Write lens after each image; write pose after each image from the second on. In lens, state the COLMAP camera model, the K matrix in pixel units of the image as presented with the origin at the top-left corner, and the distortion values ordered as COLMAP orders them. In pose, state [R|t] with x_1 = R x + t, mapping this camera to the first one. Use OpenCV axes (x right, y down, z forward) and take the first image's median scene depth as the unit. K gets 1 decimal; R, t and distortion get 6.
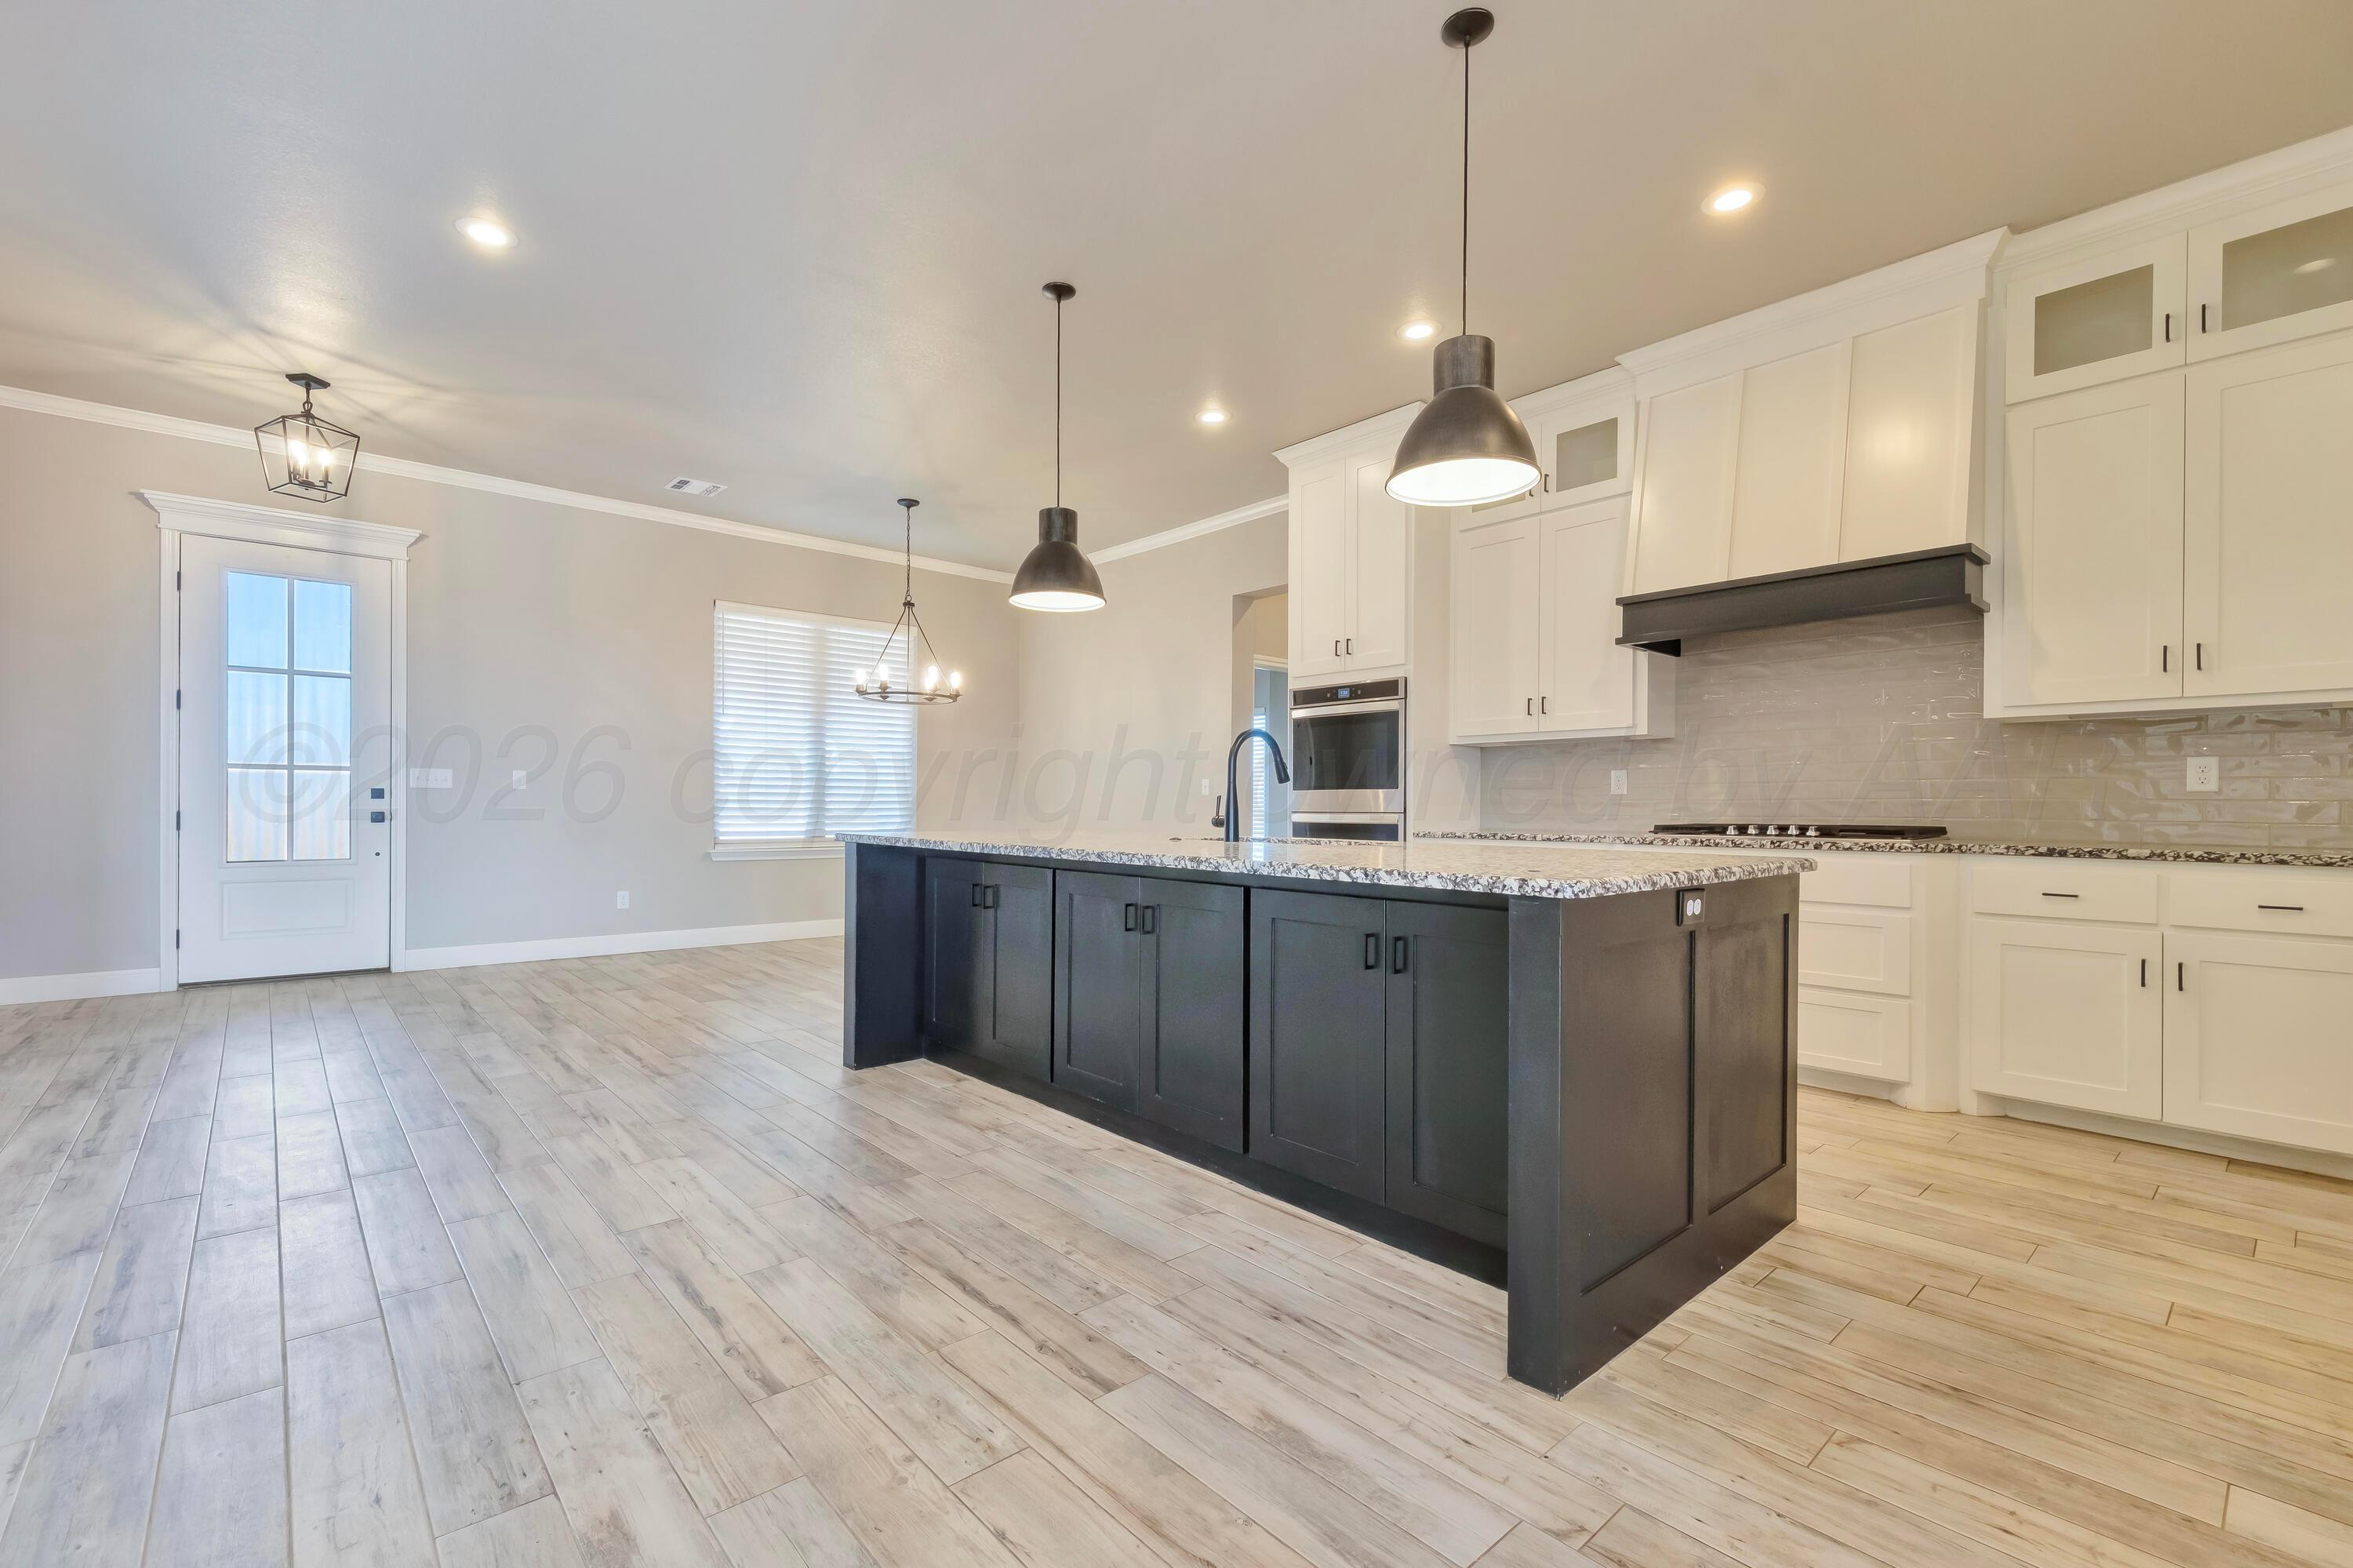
lens RADIAL K [[1021.7, 0, 1176.5], [0, 1021.7, 784.0], [0, 0, 1]] dist [-0.023139, 0.000277]
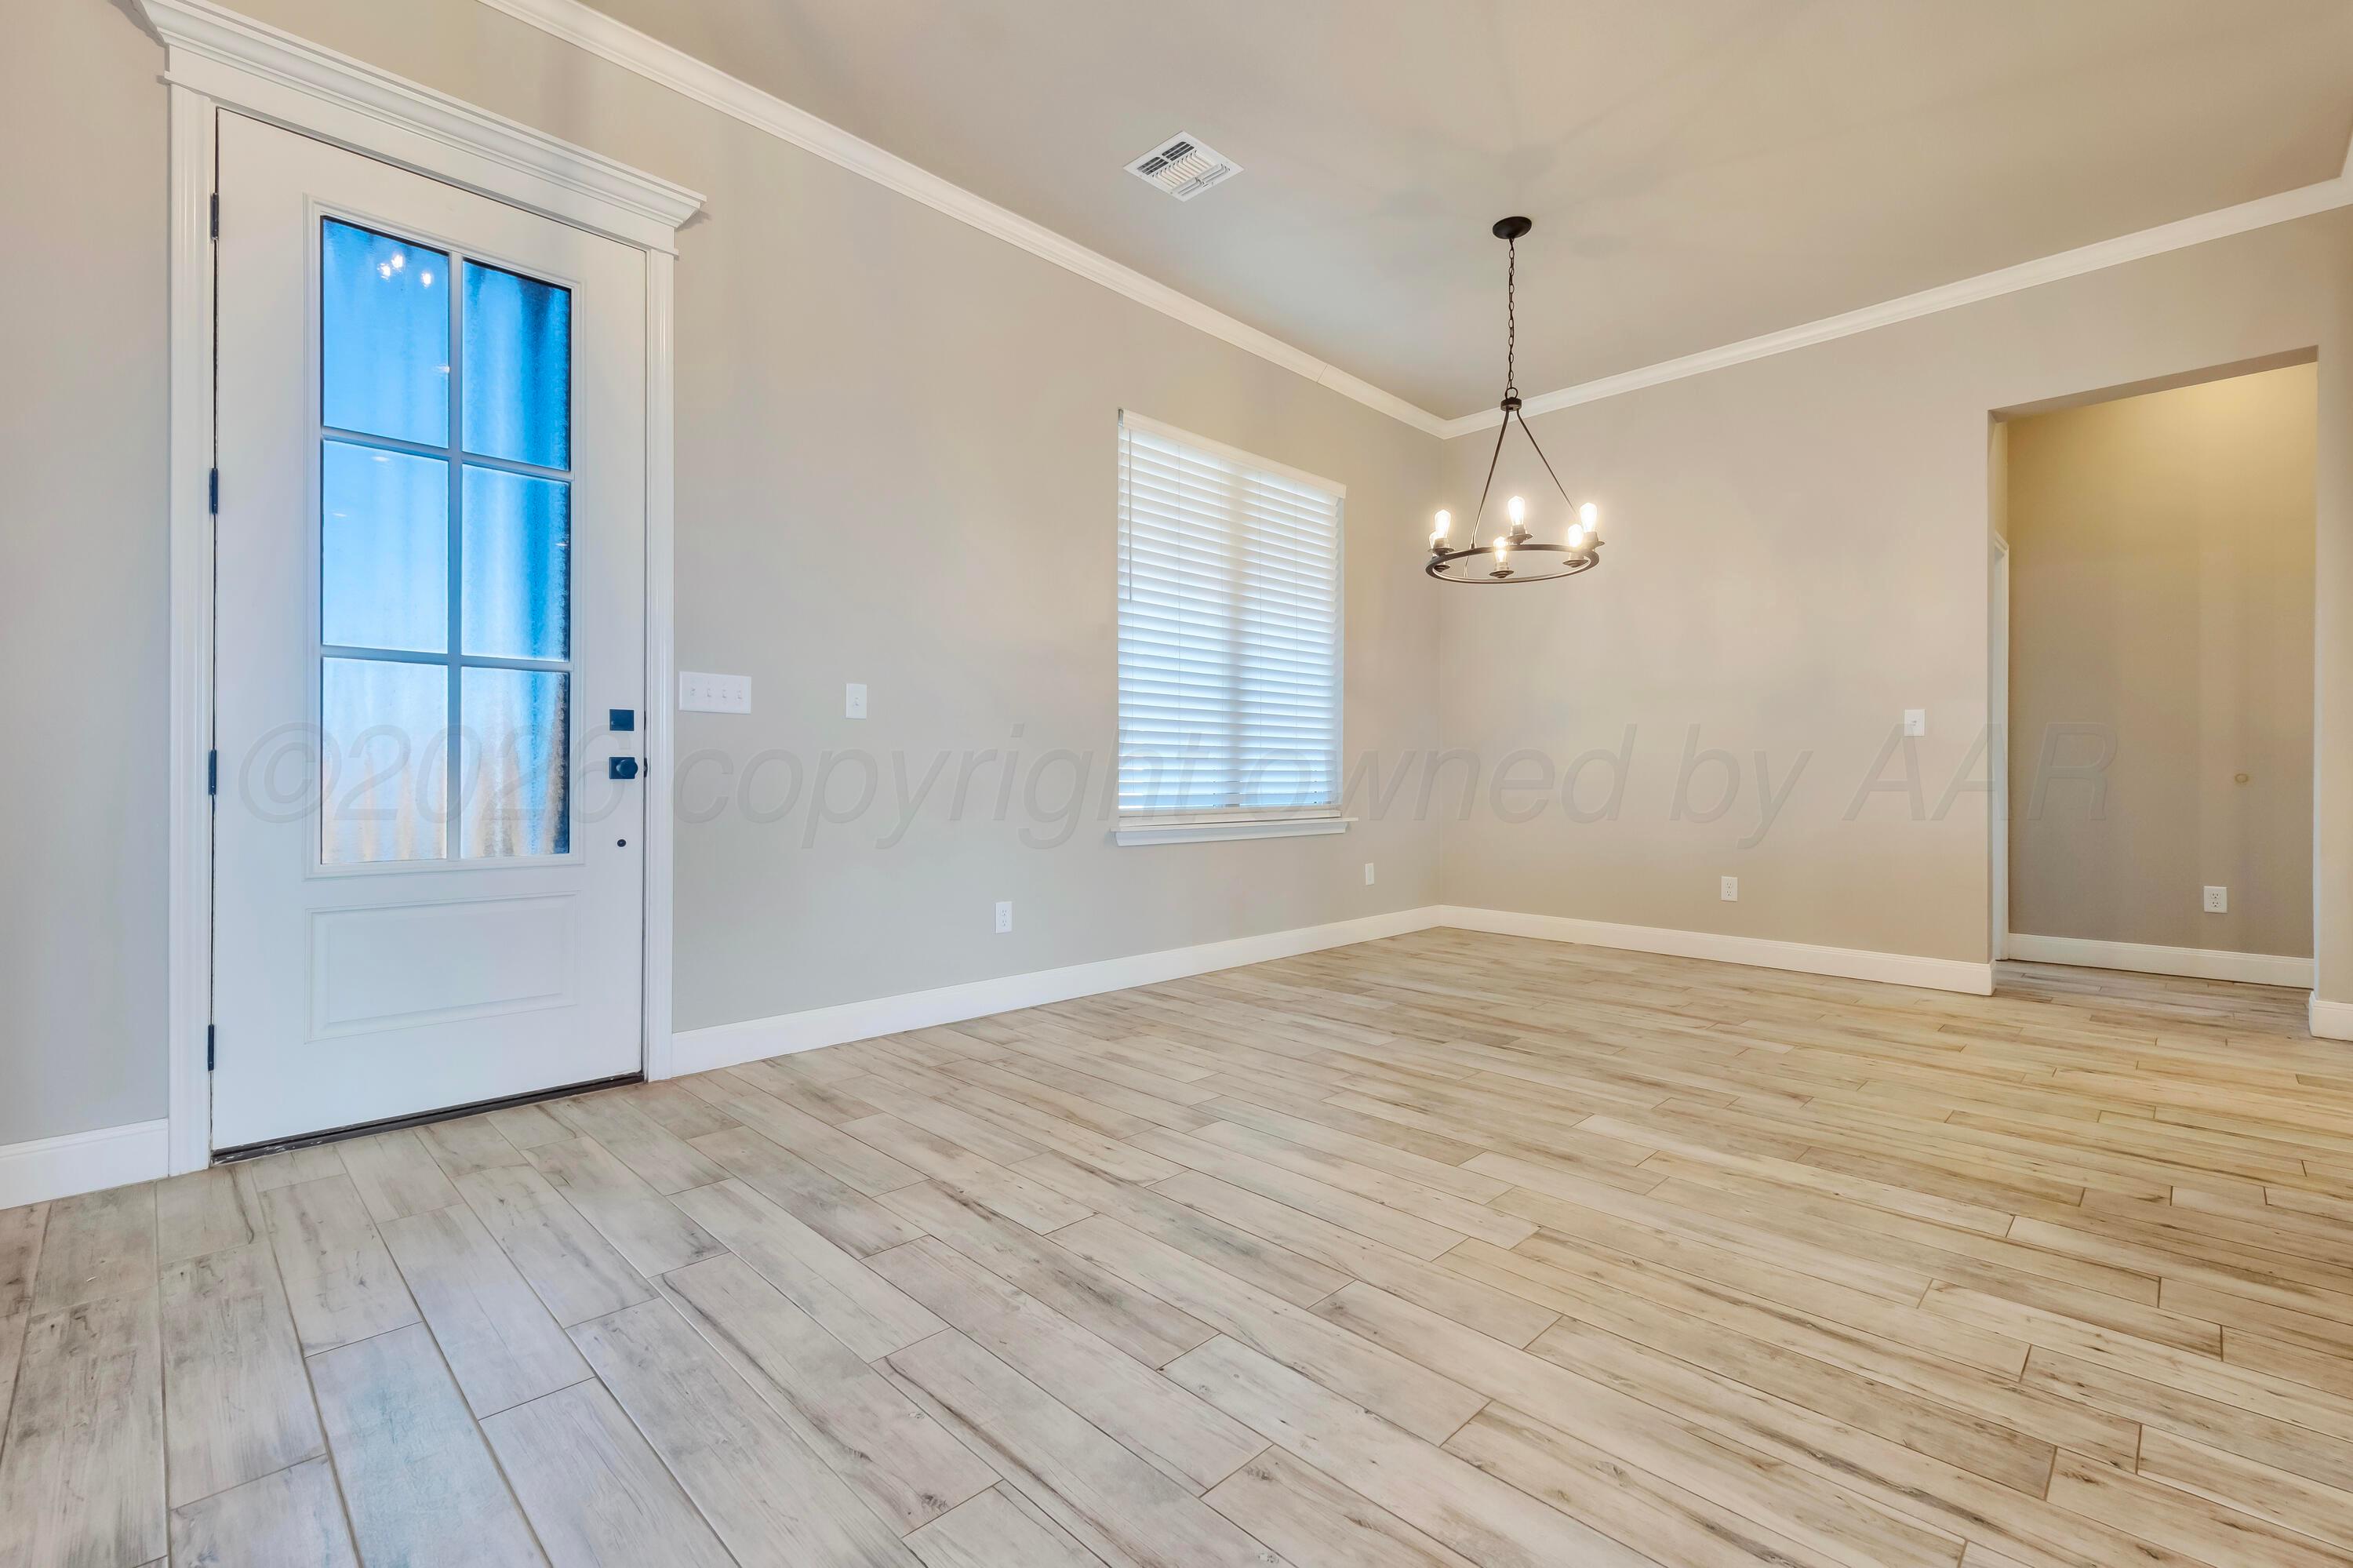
lens RADIAL K [[1036.5, 0, 1175.4], [0, 1036.5, 752.5], [0, 0, 1]] dist [0.030173, -0.016164]
pose [[0.998341, 0.000820, 0.057579, -0.545175], [-0.000734, 0.999999, -0.001517, 0.025469], [-0.057581, 0.001472, 0.998340, 0.466088]]
